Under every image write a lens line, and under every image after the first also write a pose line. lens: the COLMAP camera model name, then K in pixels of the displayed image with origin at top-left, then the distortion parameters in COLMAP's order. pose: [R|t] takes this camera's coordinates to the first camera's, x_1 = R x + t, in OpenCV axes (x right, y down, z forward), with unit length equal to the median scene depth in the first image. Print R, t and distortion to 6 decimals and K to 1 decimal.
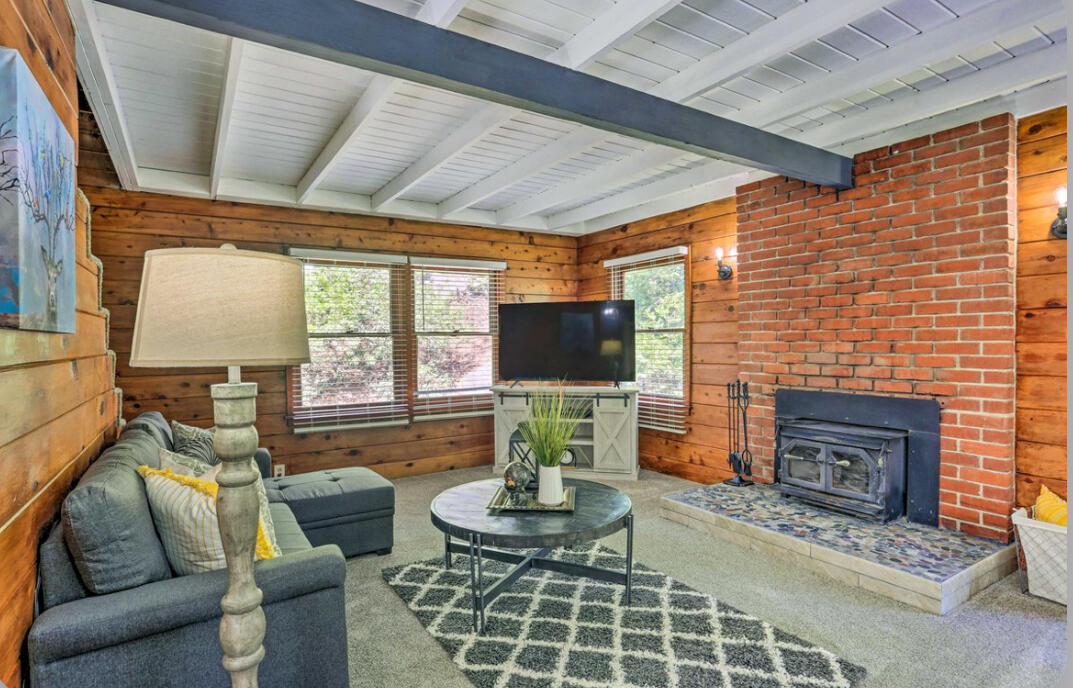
lens RADIAL K [[544.6, 0, 507.1], [0, 544.6, 338.8], [0, 0, 1]] dist [-0.001096, 0.002057]
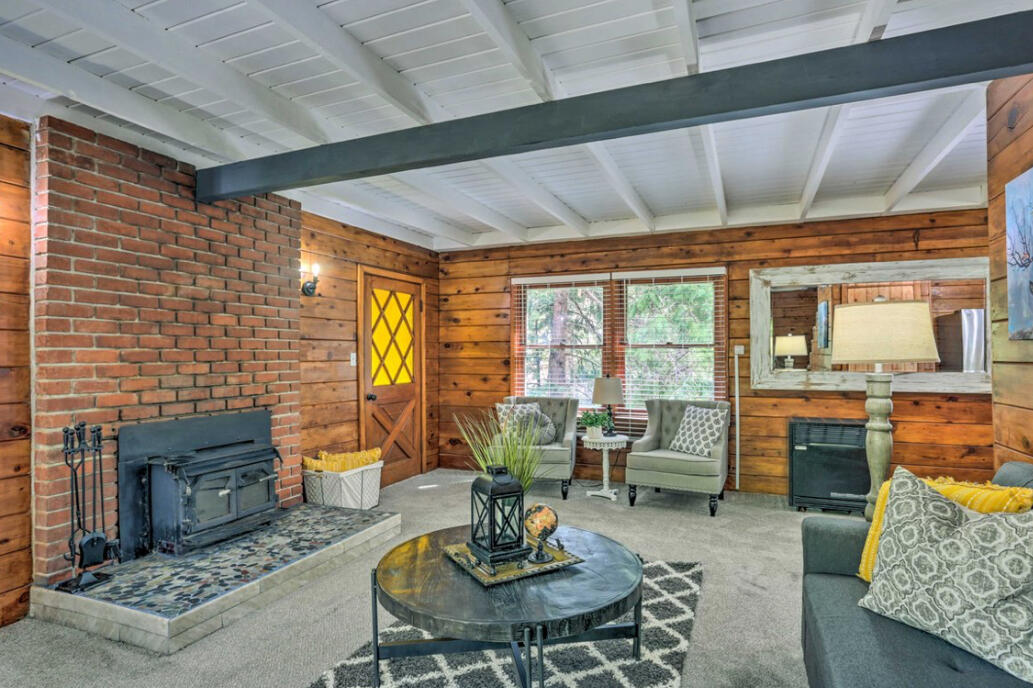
lens RADIAL K [[550.7, 0, 519.7], [0, 550.7, 336.6], [0, 0, 1]] dist [-0.026181, 0.005248]
pose [[-0.598539, 0.043397, 0.799918, -0.437790], [0.012095, 0.998907, -0.045143, 0.009591], [-0.801003, -0.017345, -0.598409, 1.052996]]
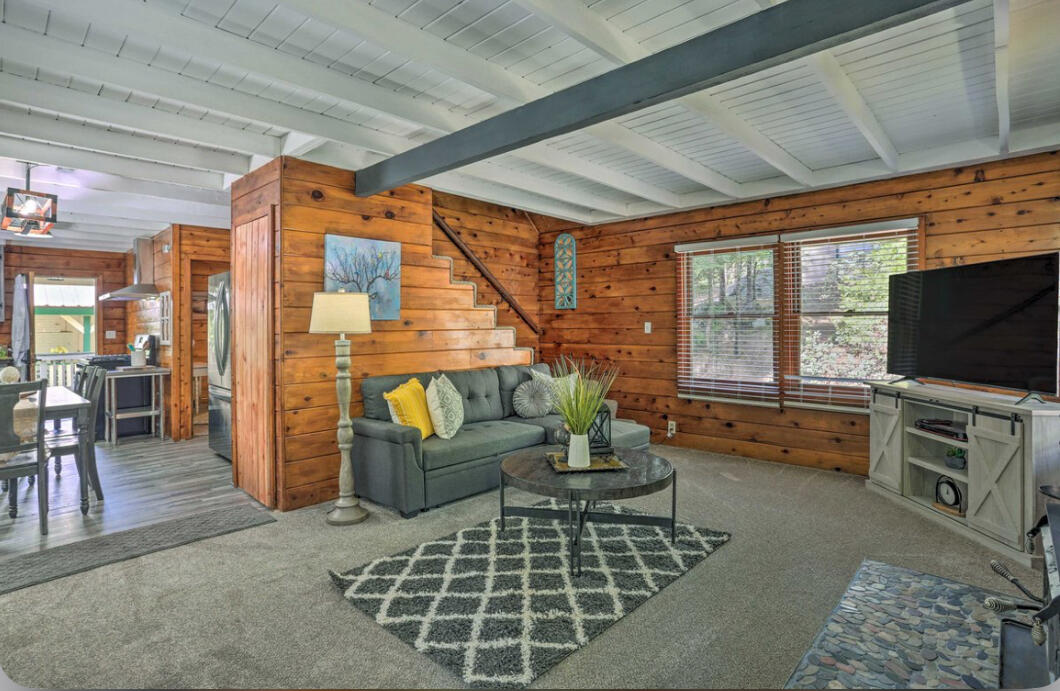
lens RADIAL K [[543.0, 0, 527.0], [0, 543.0, 316.3], [0, 0, 1]] dist [-0.031020, 0.019601]
pose [[0.276088, -0.001776, -0.961131, 0.788501], [0.004361, 0.999990, -0.000595, -0.009670], [0.961122, -0.004027, 0.276093, 0.392386]]
